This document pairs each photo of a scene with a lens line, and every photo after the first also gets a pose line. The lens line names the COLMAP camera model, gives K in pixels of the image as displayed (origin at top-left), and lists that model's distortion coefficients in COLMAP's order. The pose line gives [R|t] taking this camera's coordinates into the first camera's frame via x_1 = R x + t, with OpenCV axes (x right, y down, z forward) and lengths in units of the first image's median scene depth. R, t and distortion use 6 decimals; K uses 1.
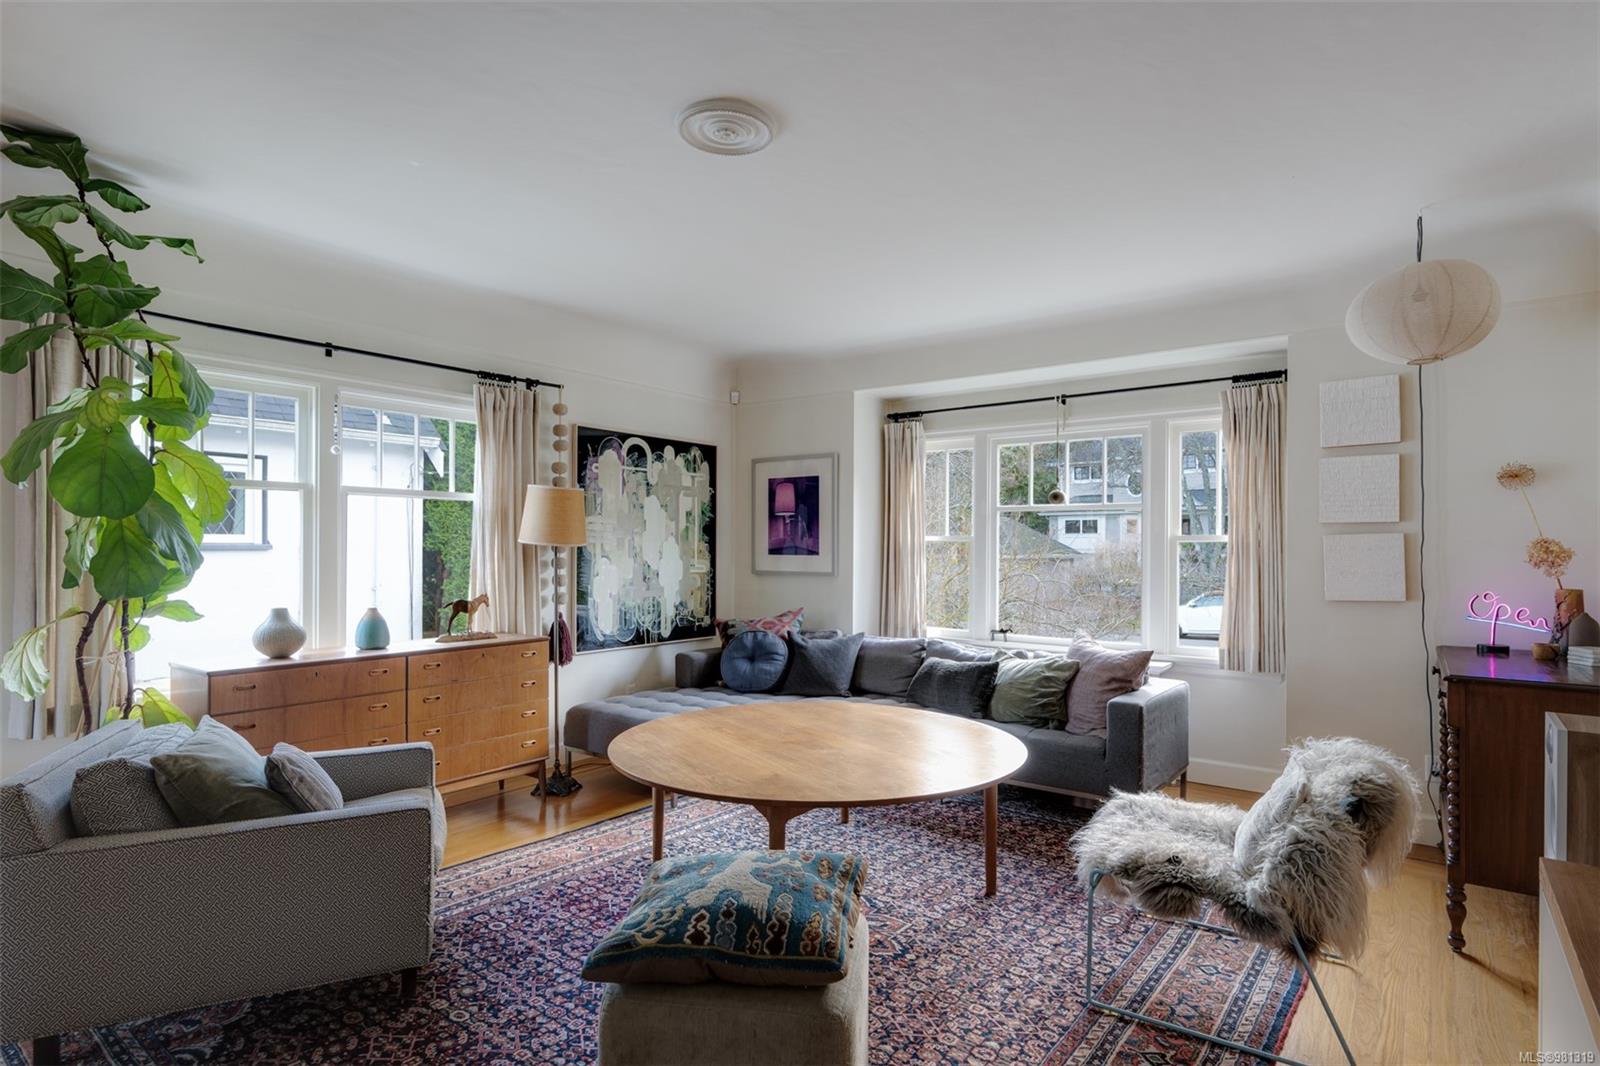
lens RADIAL K [[825.0, 0, 818.2], [0, 825.0, 542.4], [0, 0, 1]] dist [-0.001854, -0.000211]
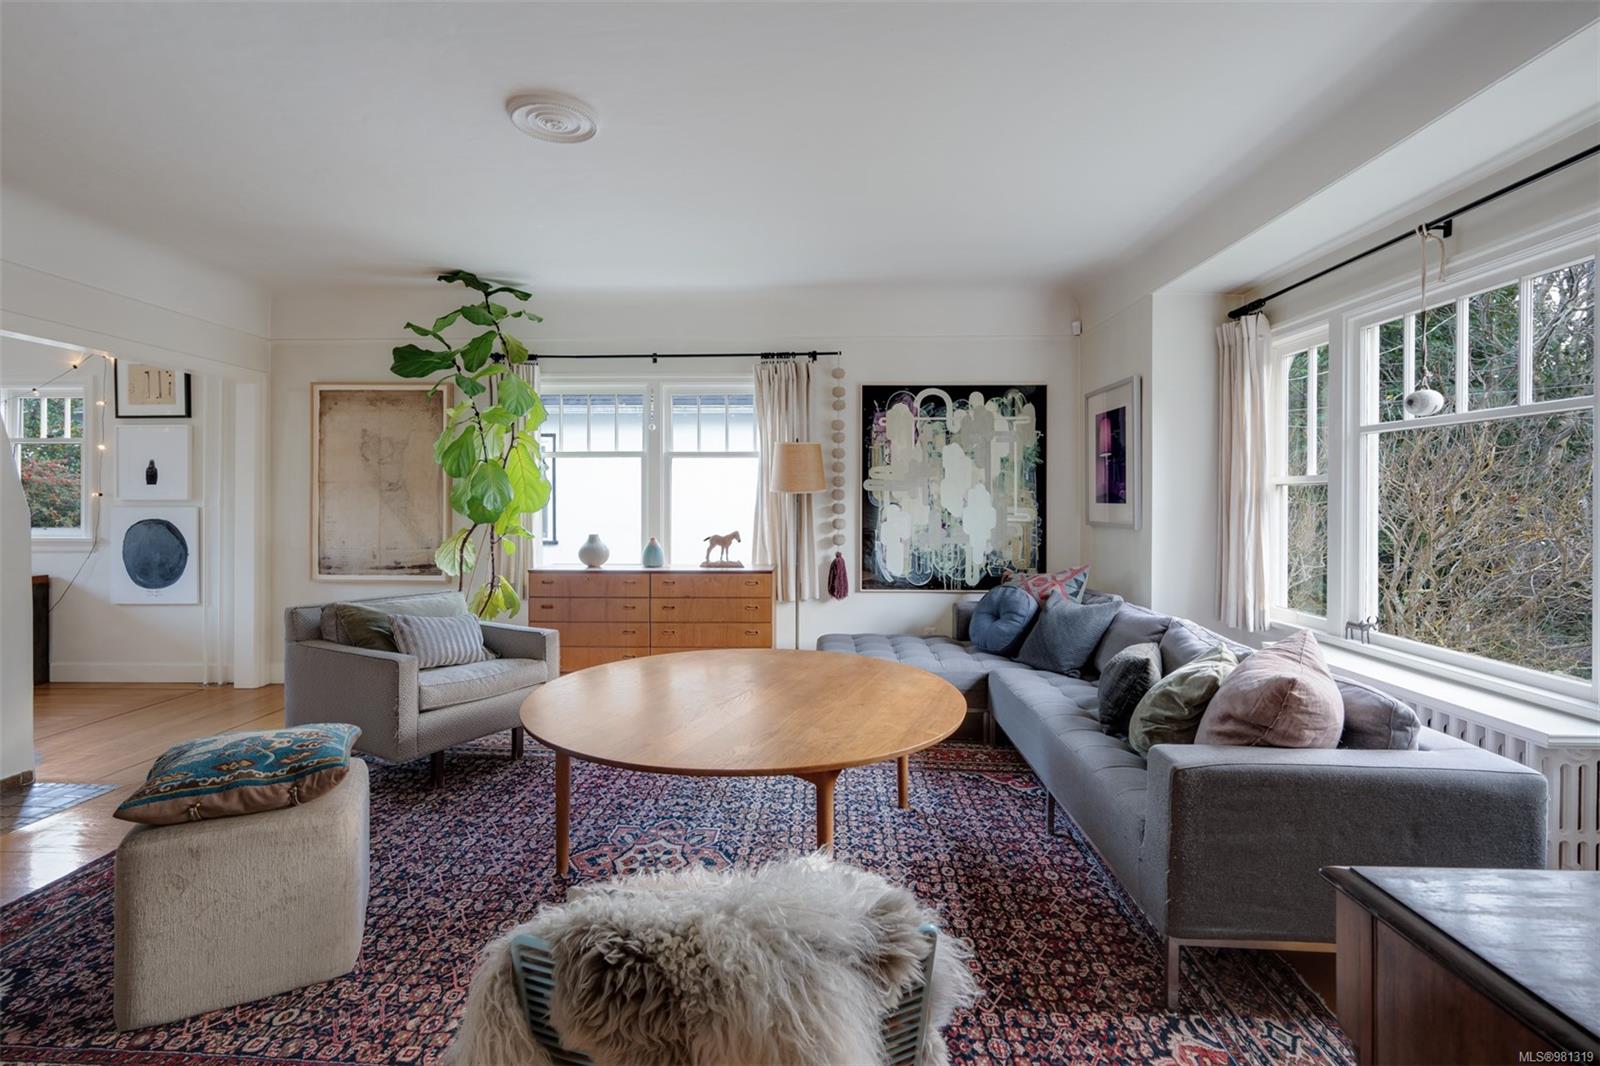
lens RADIAL K [[738.3, 0, 802.7], [0, 738.3, 497.7], [0, 0, 1]] dist [-0.000873, 0.000321]
pose [[0.574014, -0.003983, -0.818836, 0.458473], [0.005165, 0.999986, -0.001243, 0.010182], [0.818829, -0.003515, 0.574026, 0.351289]]
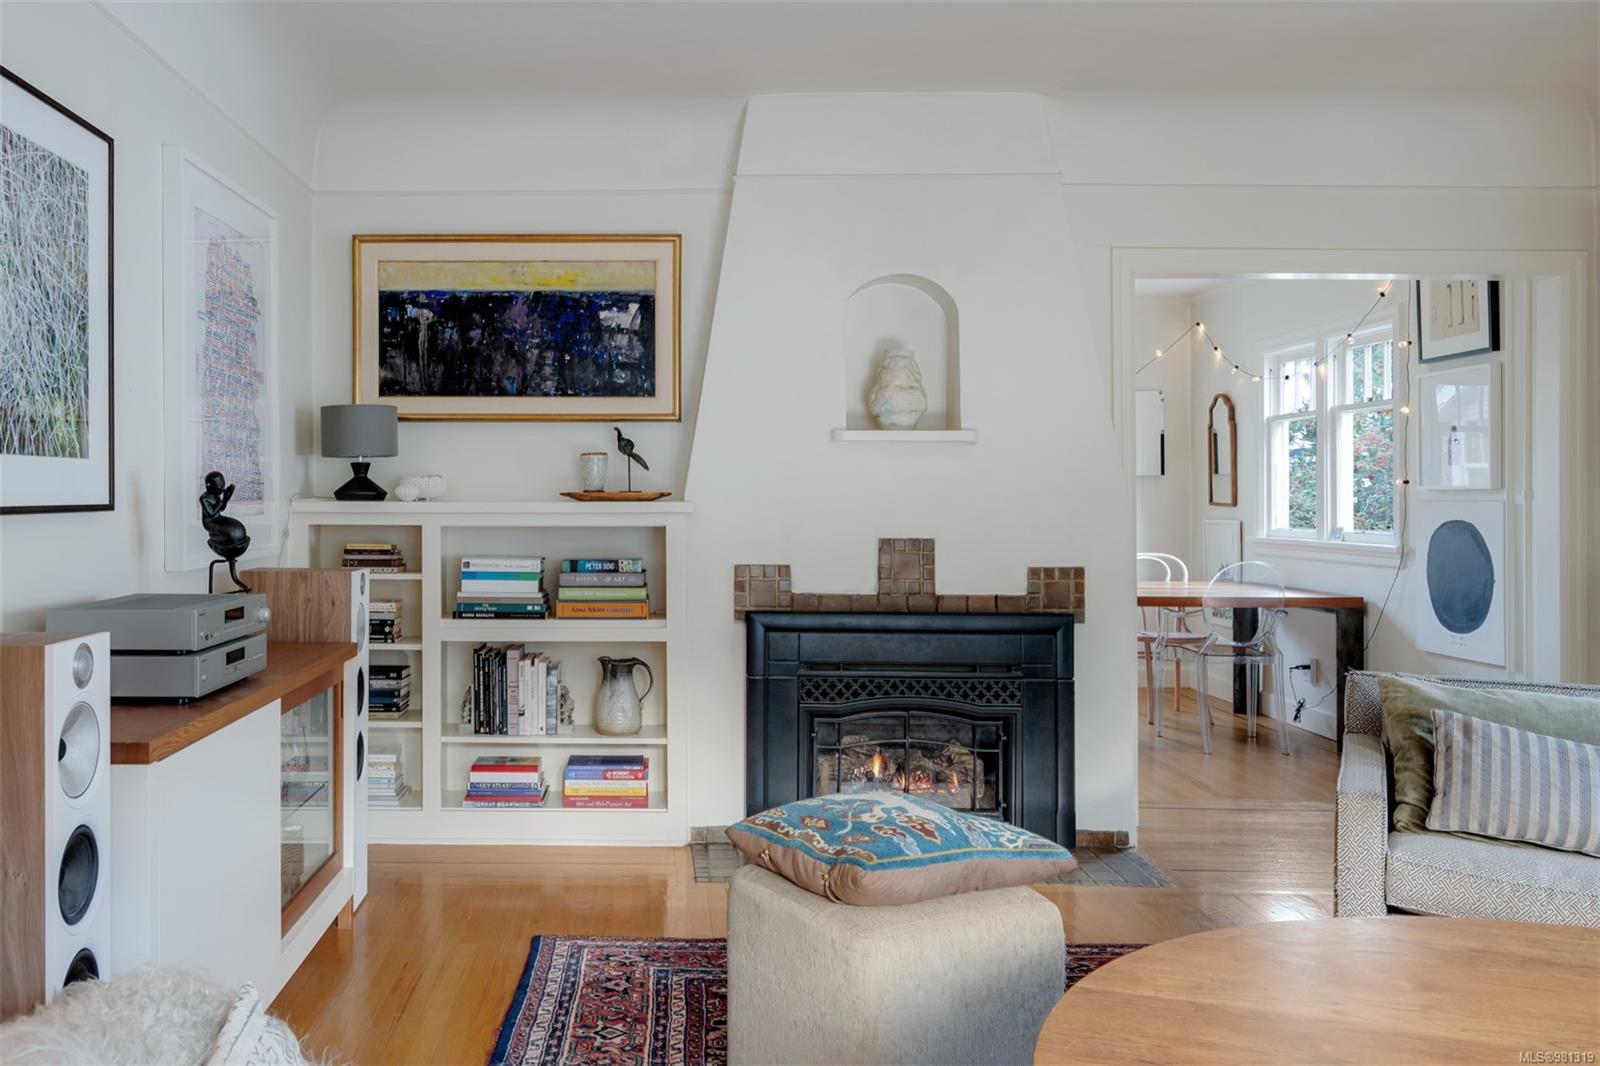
lens RADIAL K [[1297.0, 0, 618.2], [0, 1297.0, 494.9], [0, 0, 1]] dist [0.000008, -0.002051]
pose [[-0.820525, -0.005998, -0.571579, 0.339364], [-0.002639, 0.999974, -0.006706, 0.020701], [0.571604, -0.003994, -0.820520, 0.686286]]
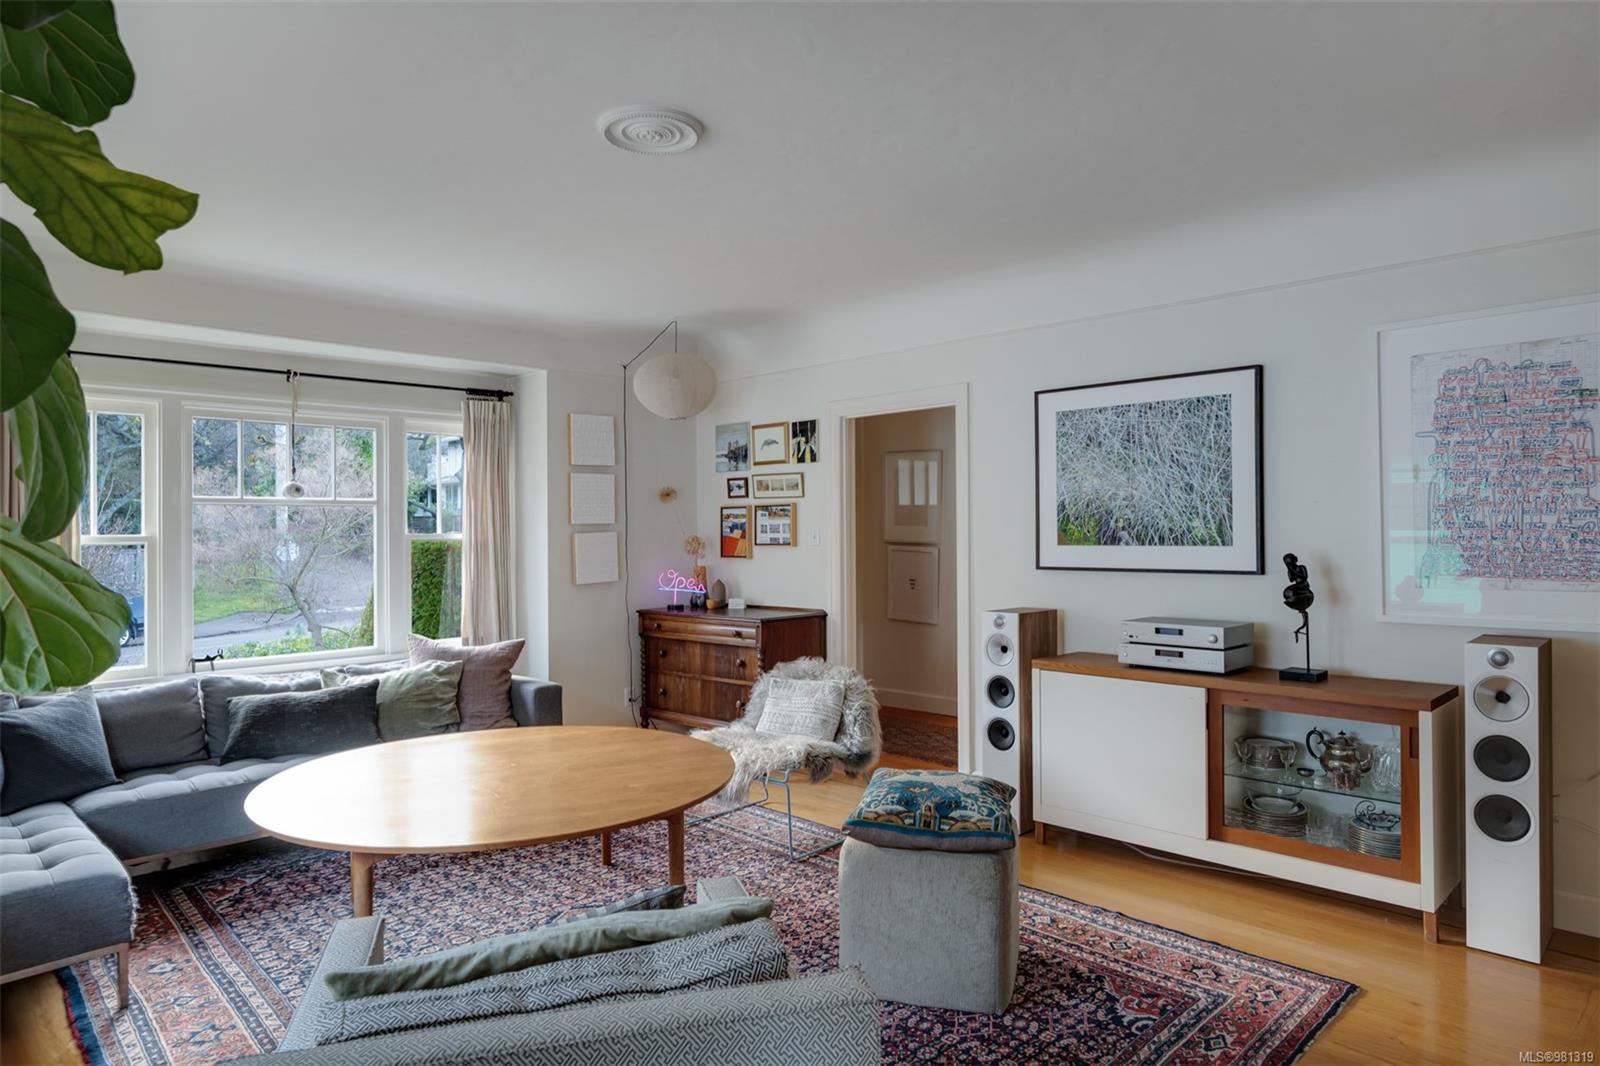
lens RADIAL K [[966.7, 0, 781.2], [0, 966.7, 527.8], [0, 0, 1]] dist [-0.000563, 0.000594]
pose [[0.162801, -0.005871, 0.986641, -0.614574], [0.004946, 0.999975, 0.005134, -0.018148], [-0.986646, 0.004044, 0.162826, 0.333516]]
